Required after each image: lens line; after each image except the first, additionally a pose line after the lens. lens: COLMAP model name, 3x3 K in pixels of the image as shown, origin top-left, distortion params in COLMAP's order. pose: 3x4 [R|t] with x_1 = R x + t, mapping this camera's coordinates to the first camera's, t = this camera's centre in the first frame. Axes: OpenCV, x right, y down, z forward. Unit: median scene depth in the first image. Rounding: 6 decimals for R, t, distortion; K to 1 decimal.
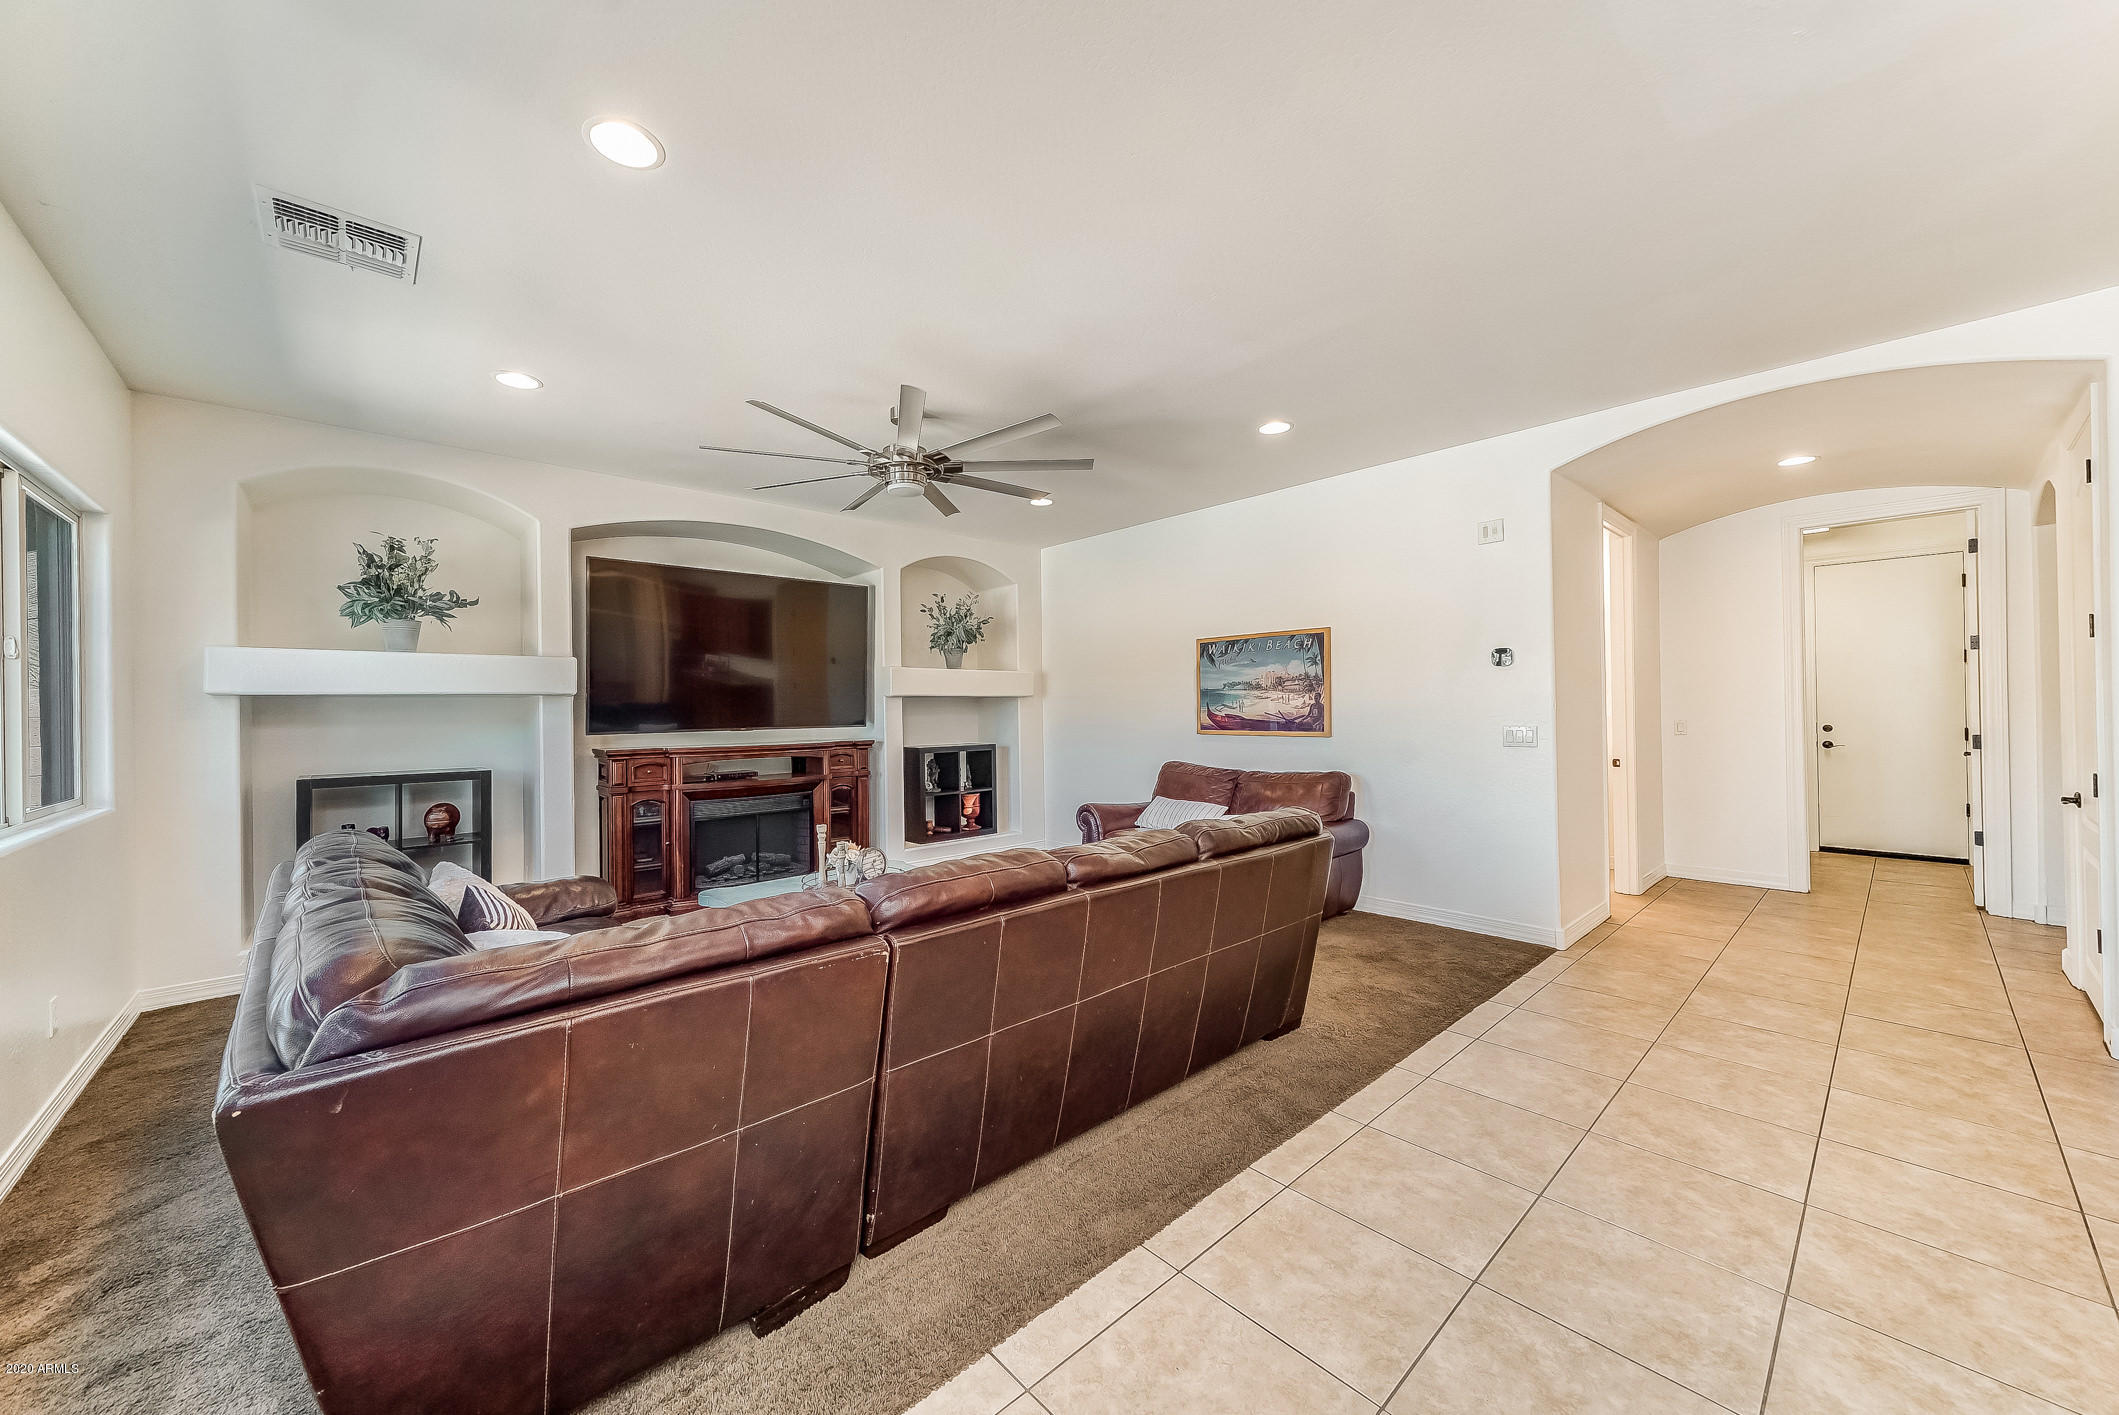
lens RADIAL K [[753.6, 0, 1059.5], [0, 753.6, 707.5], [0, 0, 1]] dist [0.001535, 0.000259]
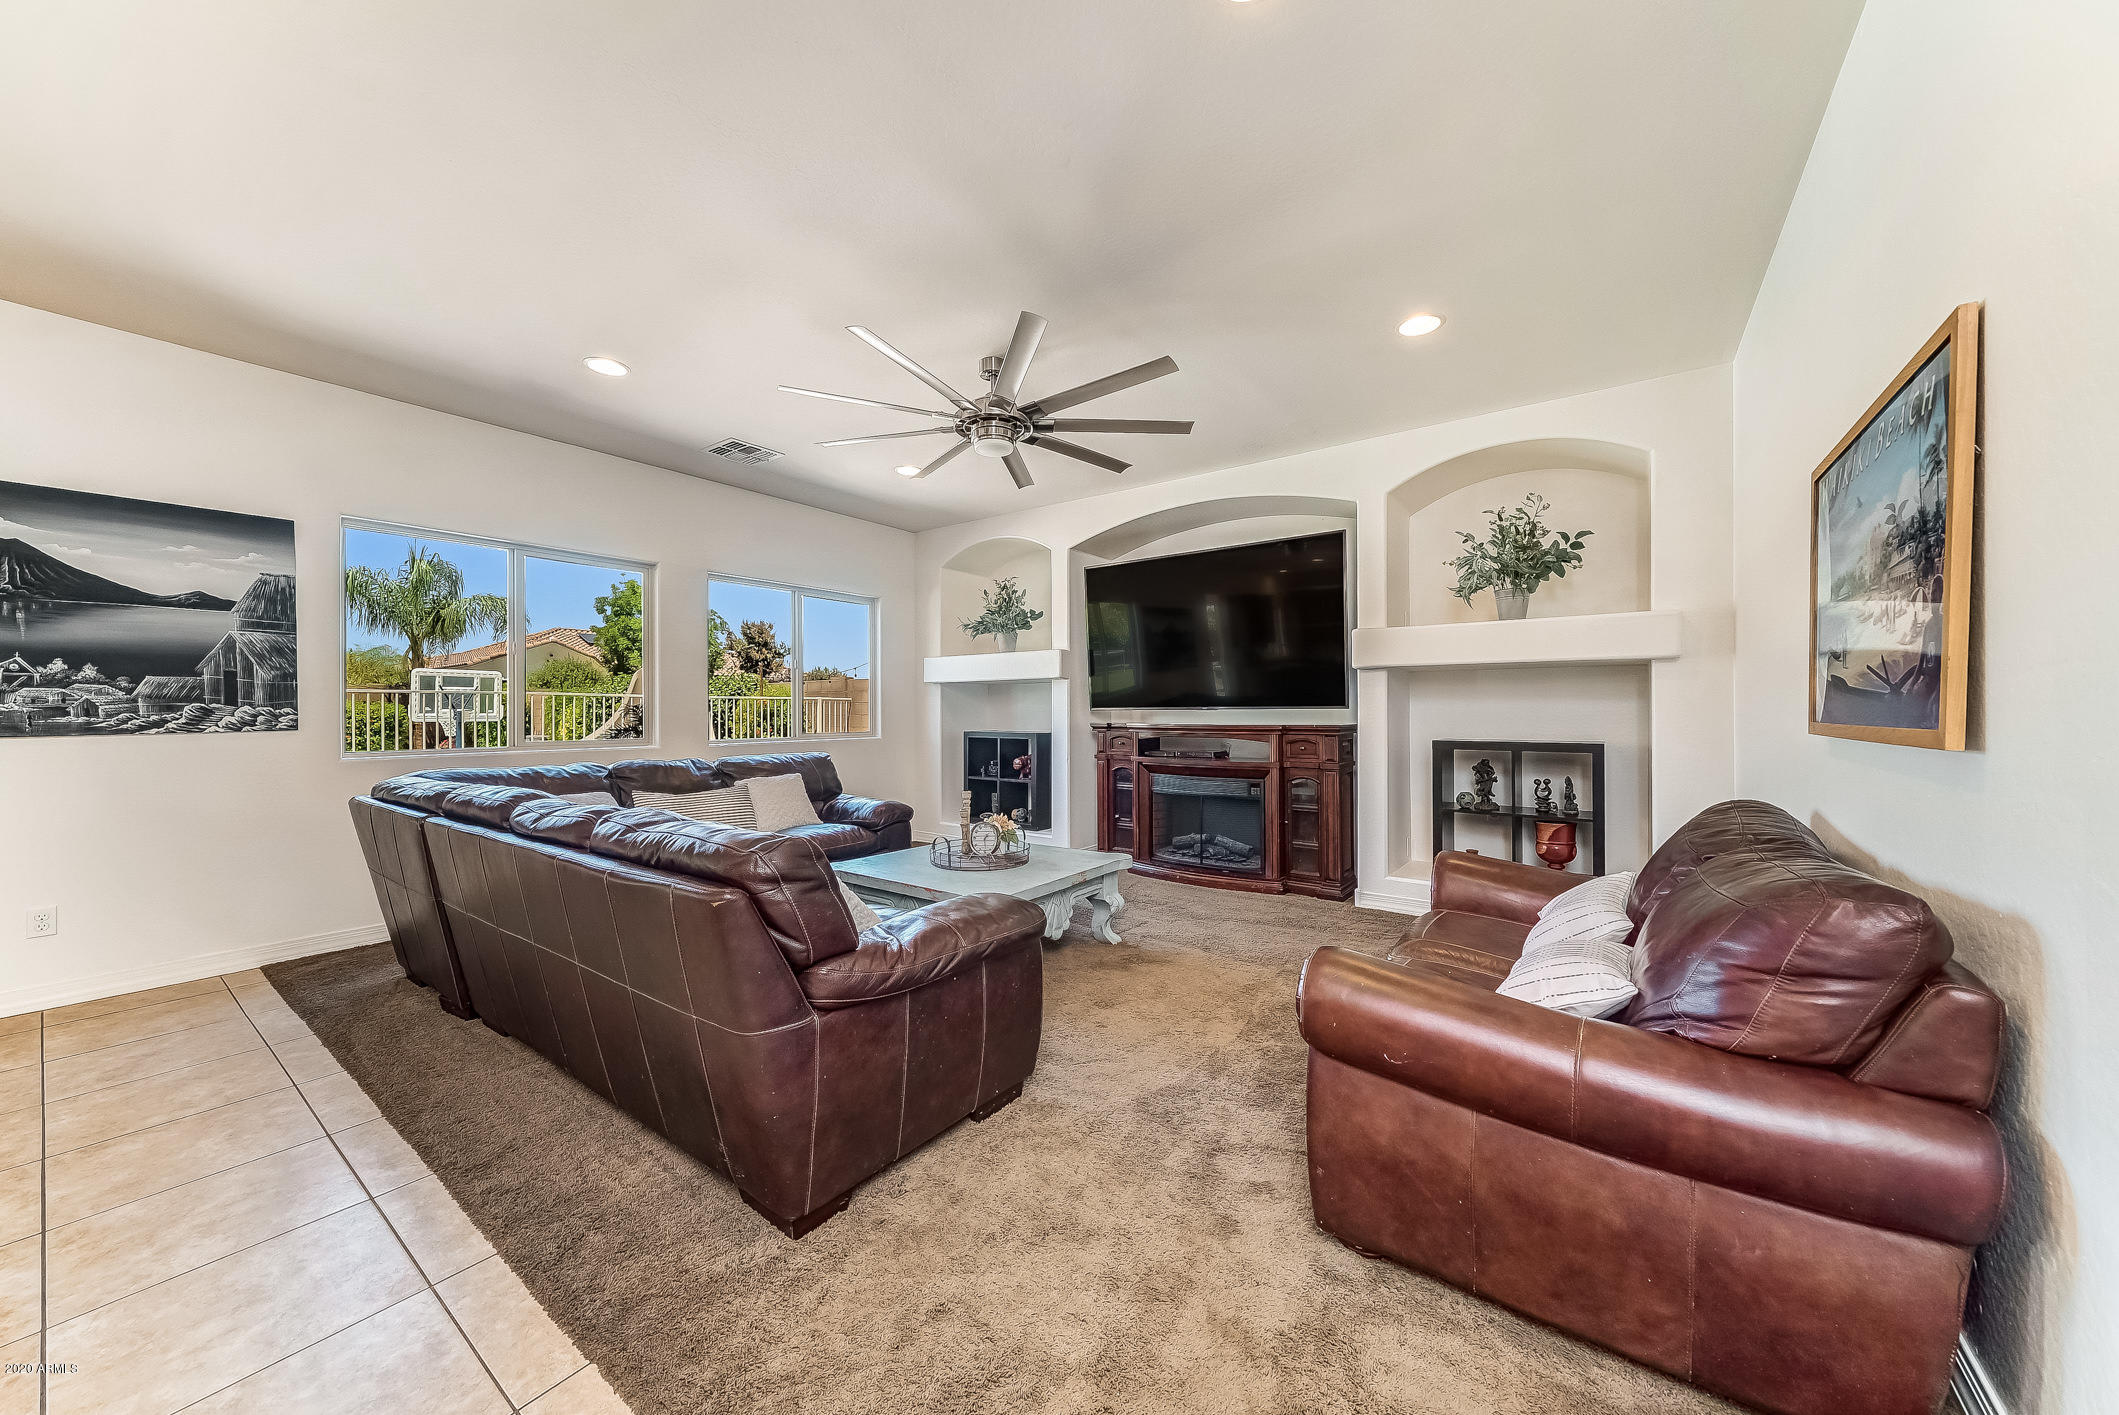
lens RADIAL K [[753.6, 0, 1059.5], [0, 753.6, 707.5], [0, 0, 1]] dist [0.001535, 0.000259]
pose [[0.197588, 0.009424, -0.980240, 0.535669], [0.006325, 0.999921, 0.010889, 0.017189], [0.980265, -0.008352, 0.197513, 0.651124]]
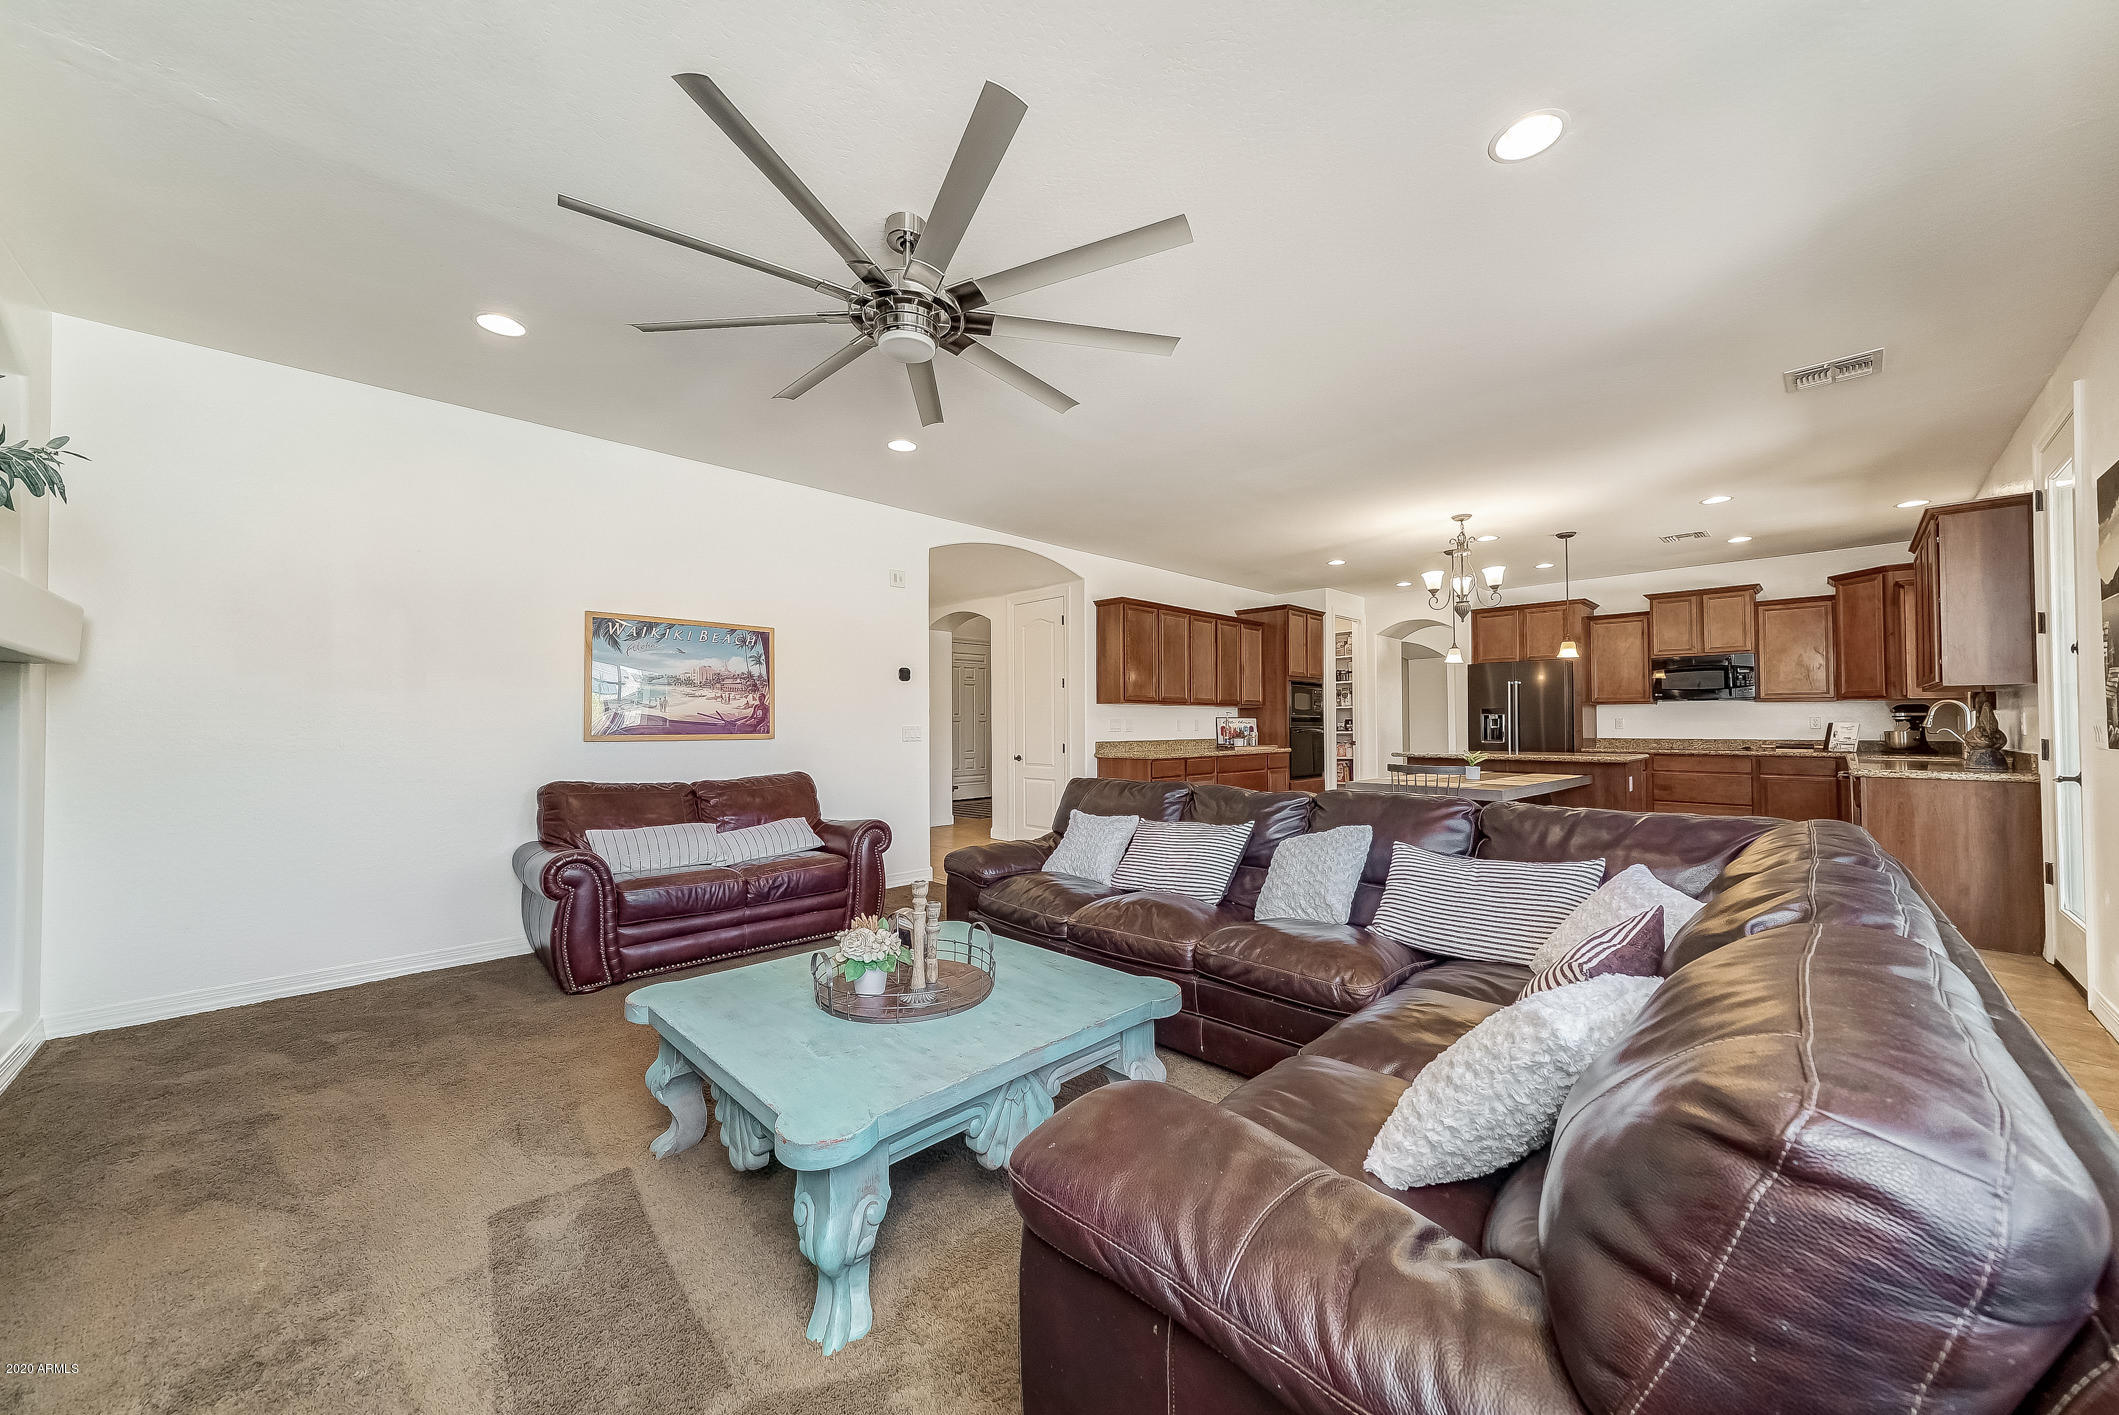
lens RADIAL K [[753.6, 0, 1059.5], [0, 753.6, 707.5], [0, 0, 1]] dist [0.001535, 0.000259]
pose [[-0.030272, 0.033782, 0.998971, -0.627444], [-0.000694, 0.999428, -0.033819, 0.030605], [-0.999541, -0.001717, -0.030231, 0.645412]]
